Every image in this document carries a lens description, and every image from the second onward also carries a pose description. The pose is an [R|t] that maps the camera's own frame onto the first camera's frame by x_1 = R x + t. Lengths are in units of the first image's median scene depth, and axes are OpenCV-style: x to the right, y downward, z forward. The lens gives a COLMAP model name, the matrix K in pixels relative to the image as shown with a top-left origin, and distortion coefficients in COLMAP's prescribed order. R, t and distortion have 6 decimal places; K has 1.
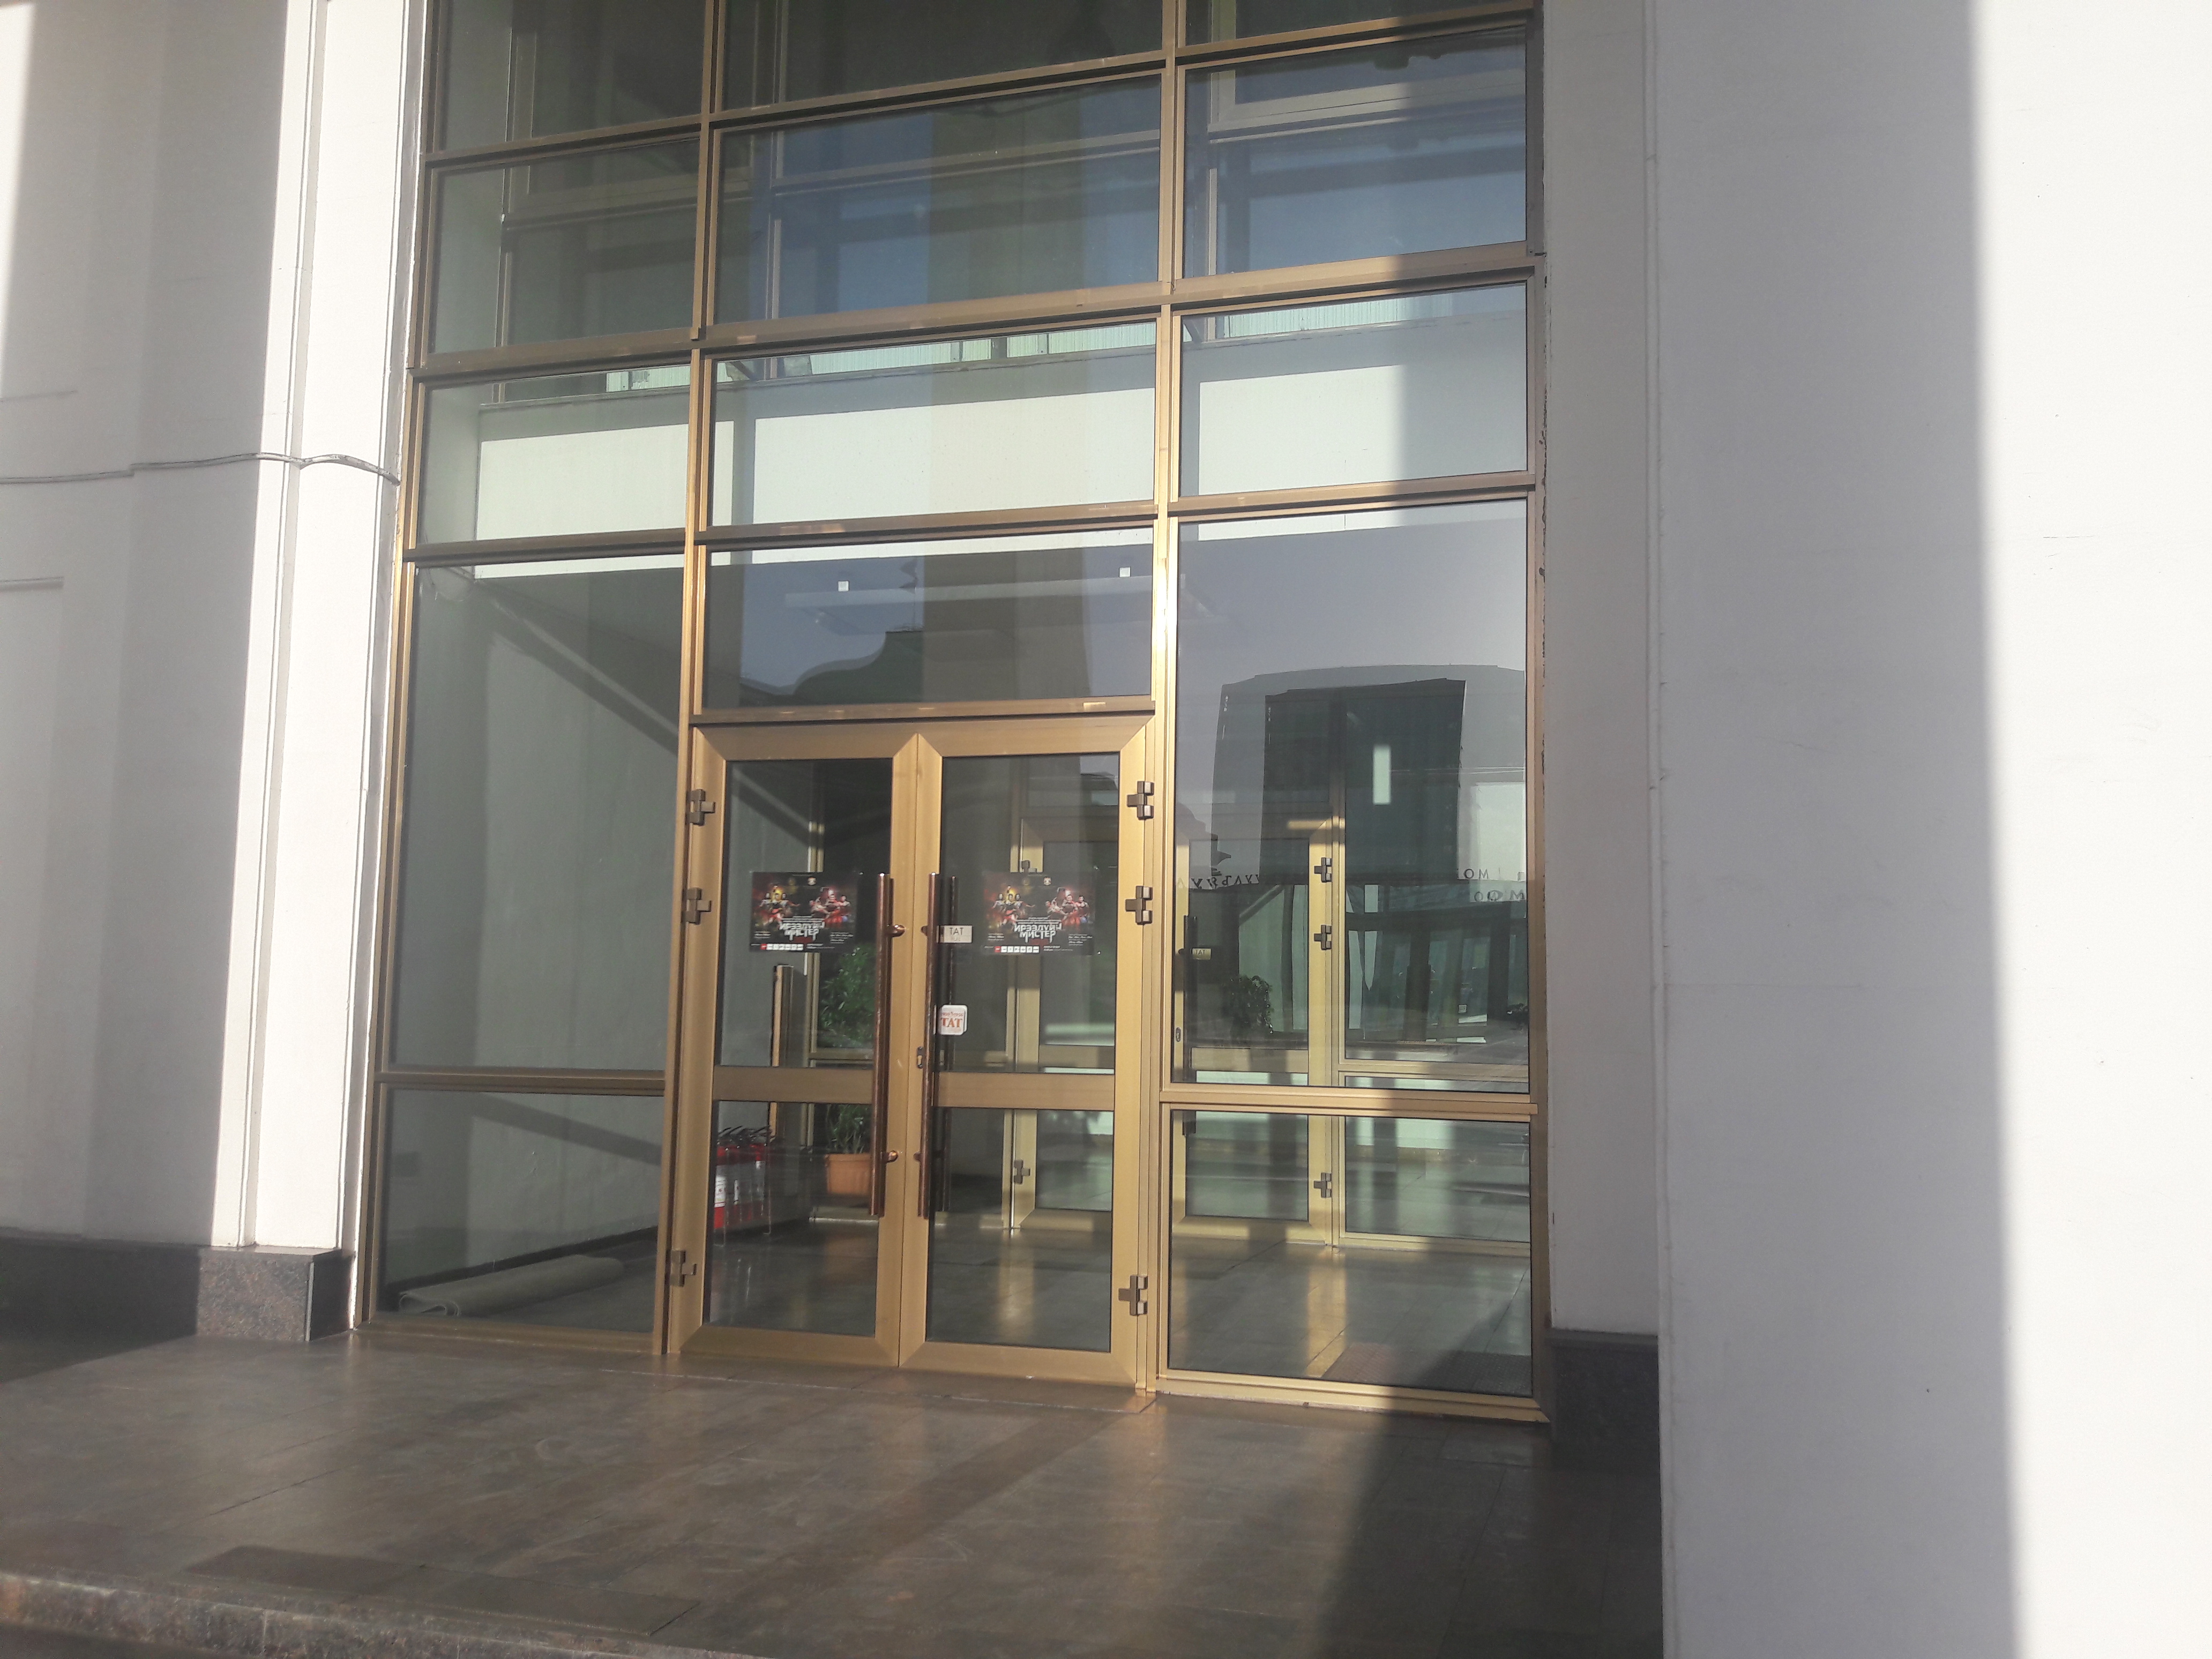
lens RADIAL K [[1819.7, 0, 1101.7], [0, 1819.7, 821.6], [0, 0, 1]] dist [-0.002789, -0.001485]
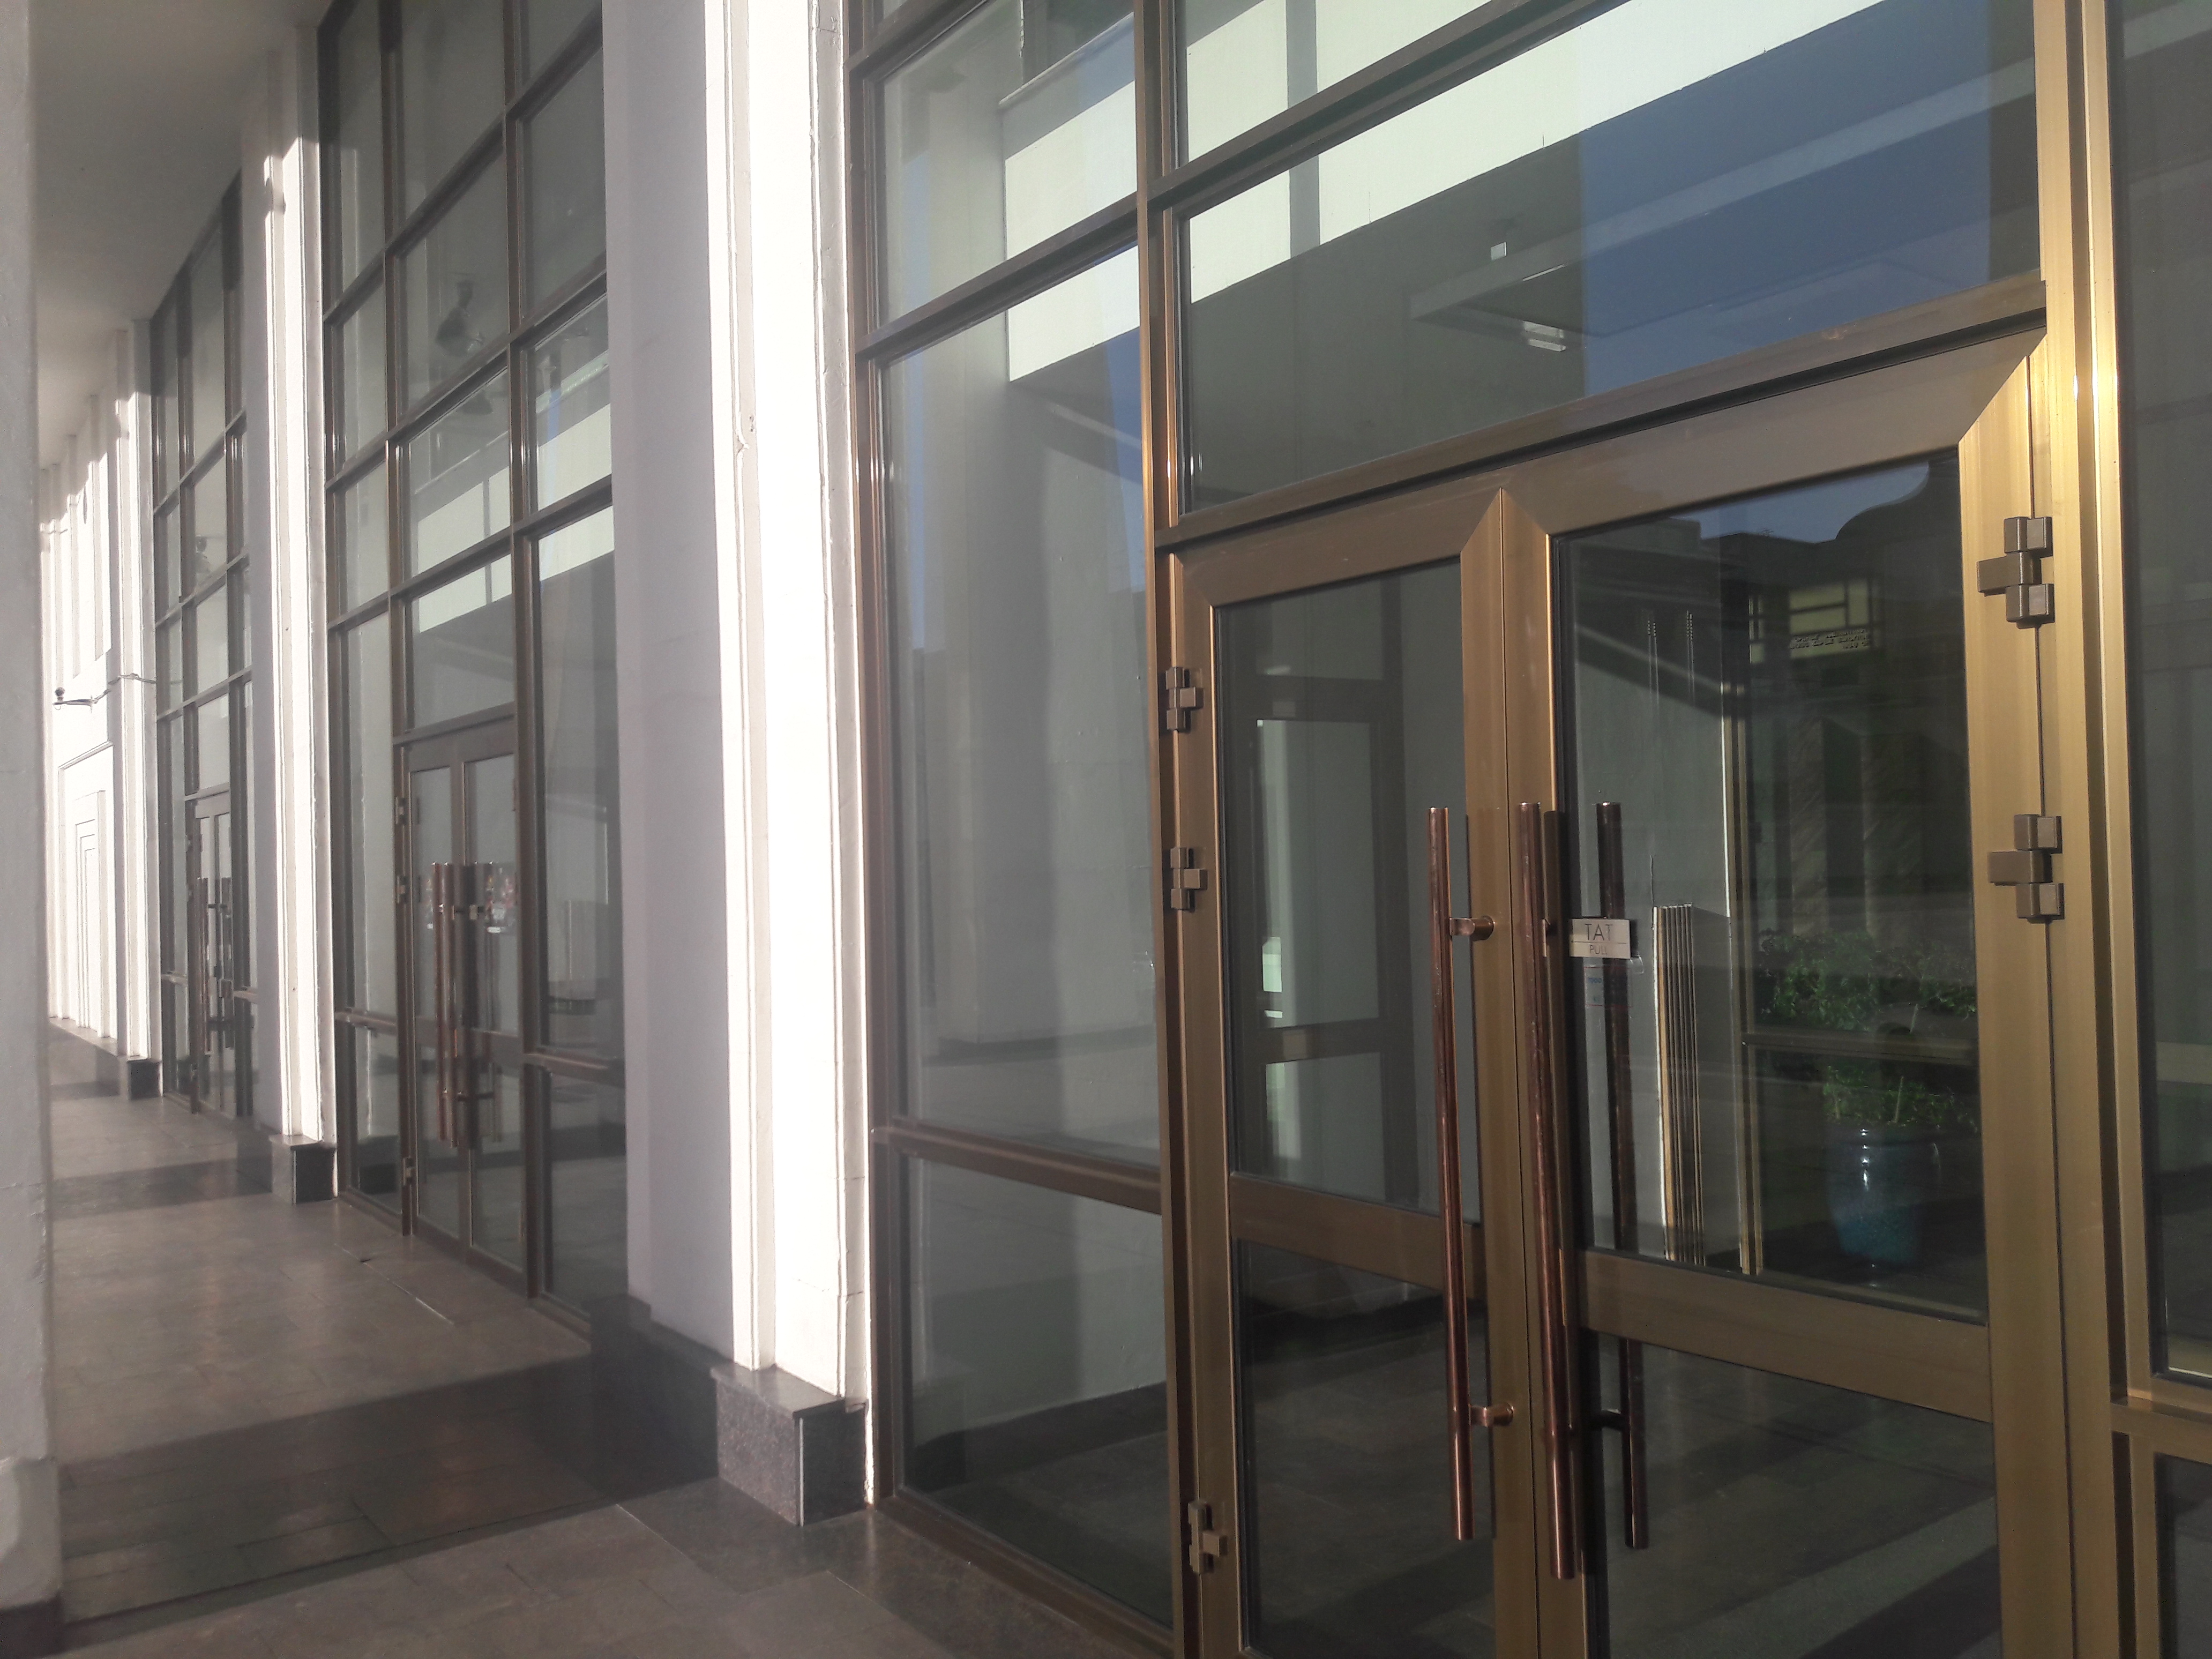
lens RADIAL K [[1819.7, 0, 1106.0], [0, 1819.7, 825.9], [0, 0, 1]] dist [-0.002789, -0.001485]
pose [[0.751822, -0.048610, -0.657572, 0.112604], [0.102415, 0.993784, 0.043630, 0.003380], [0.651364, -0.100147, 0.752127, 0.574926]]
